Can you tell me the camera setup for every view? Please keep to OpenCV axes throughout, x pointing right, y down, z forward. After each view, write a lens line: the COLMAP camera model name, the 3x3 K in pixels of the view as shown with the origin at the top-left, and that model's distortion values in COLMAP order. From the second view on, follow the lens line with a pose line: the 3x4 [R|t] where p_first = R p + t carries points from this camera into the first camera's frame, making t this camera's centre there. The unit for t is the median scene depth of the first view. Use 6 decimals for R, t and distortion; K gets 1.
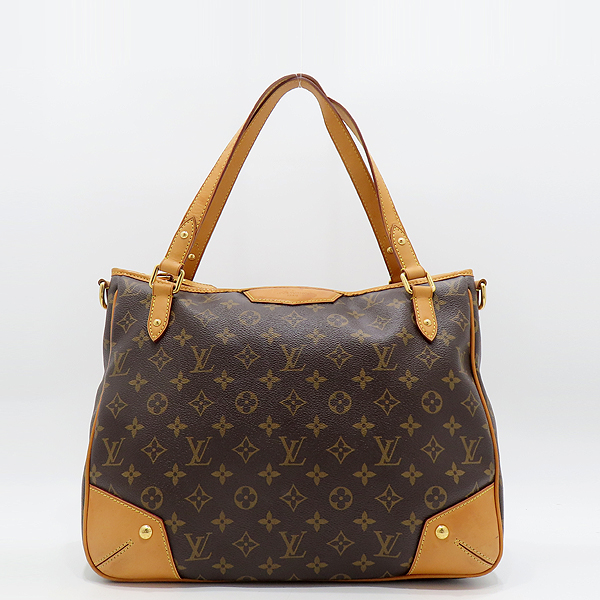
lens RADIAL K [[466.5, 0, 300.5], [0, 466.5, 299.3], [0, 0, 1]] dist [0.012801, 0.005492]
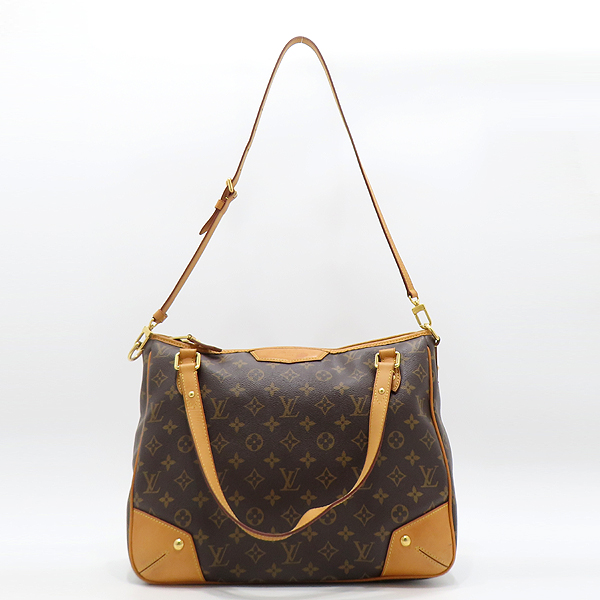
lens RADIAL K [[466.5, 0, 299.4], [0, 466.5, 300.7], [0, 0, 1]] dist [0.012801, 0.005492]
pose [[0.999814, -0.018177, -0.006451, 0.025869], [0.017863, 0.998791, -0.045800, -0.111066], [0.007276, 0.045676, 0.998930, -0.319436]]
